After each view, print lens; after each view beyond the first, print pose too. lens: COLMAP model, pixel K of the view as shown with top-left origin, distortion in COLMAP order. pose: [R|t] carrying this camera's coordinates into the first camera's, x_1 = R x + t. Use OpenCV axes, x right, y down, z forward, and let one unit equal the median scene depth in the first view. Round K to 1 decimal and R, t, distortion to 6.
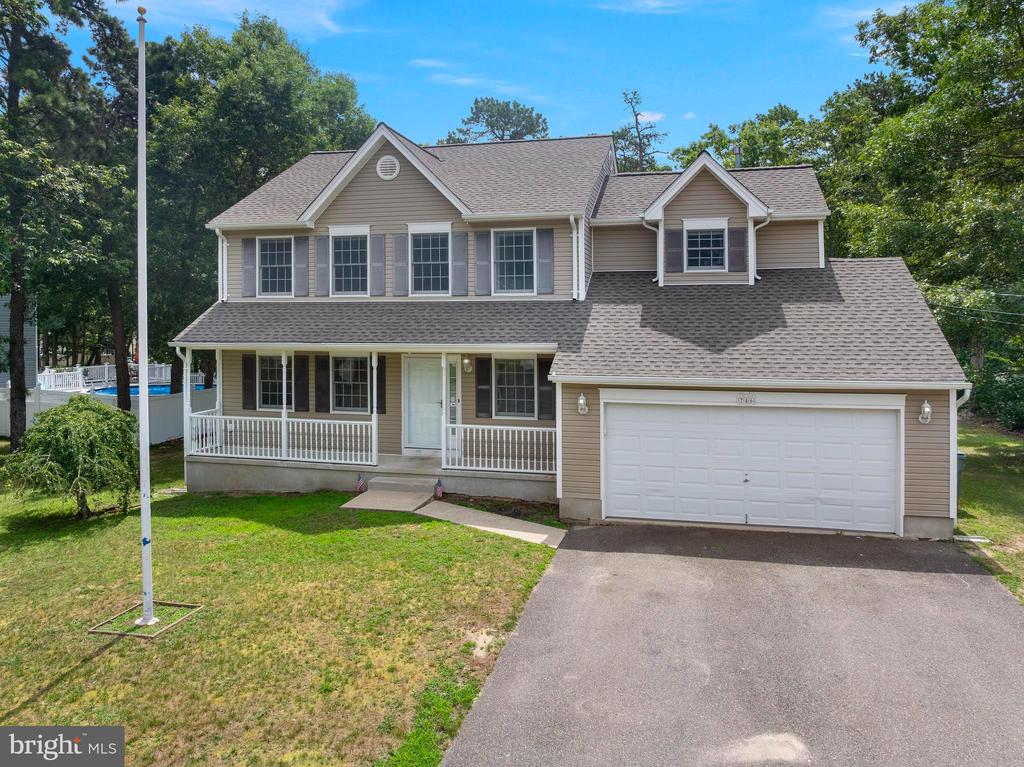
lens RADIAL K [[644.5, 0, 610.2], [0, 644.5, 386.4], [0, 0, 1]] dist [-0.035637, -0.000288]
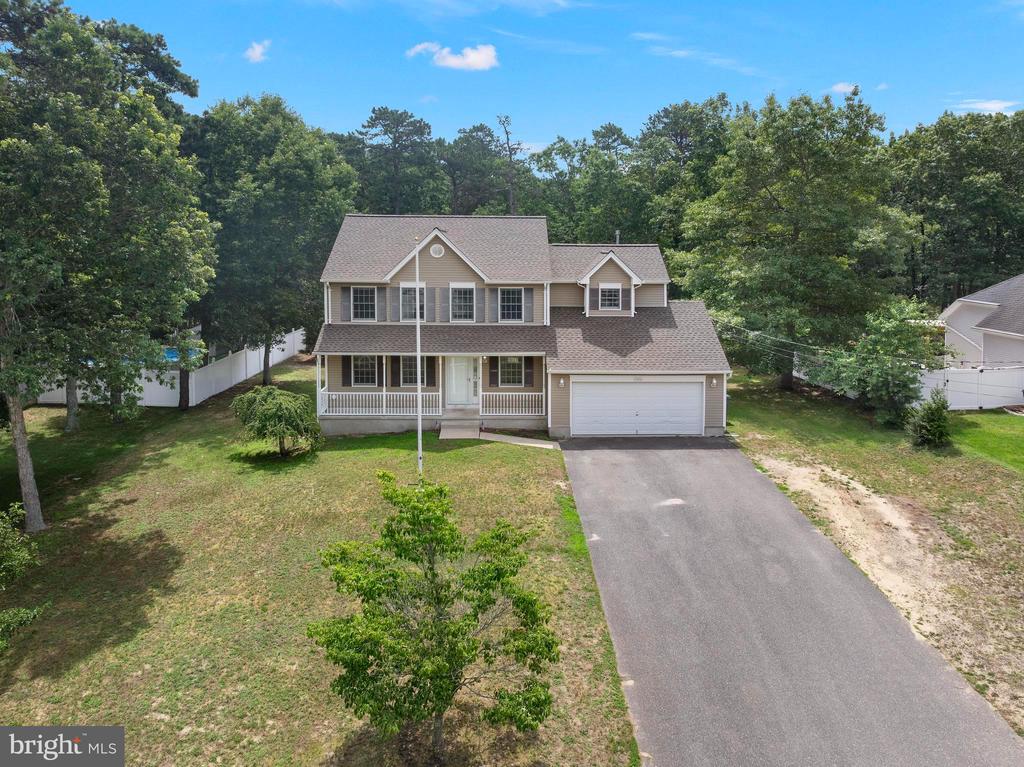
lens RADIAL K [[729.3, 0, 511.5], [0, 729.3, 356.3], [0, 0, 1]] dist [-0.045742, -0.001434]
pose [[0.978602, -0.040445, 0.201749, -0.593442], [0.019053, 0.994091, 0.106866, -0.275291], [-0.204879, -0.100735, 0.973590, -1.109277]]
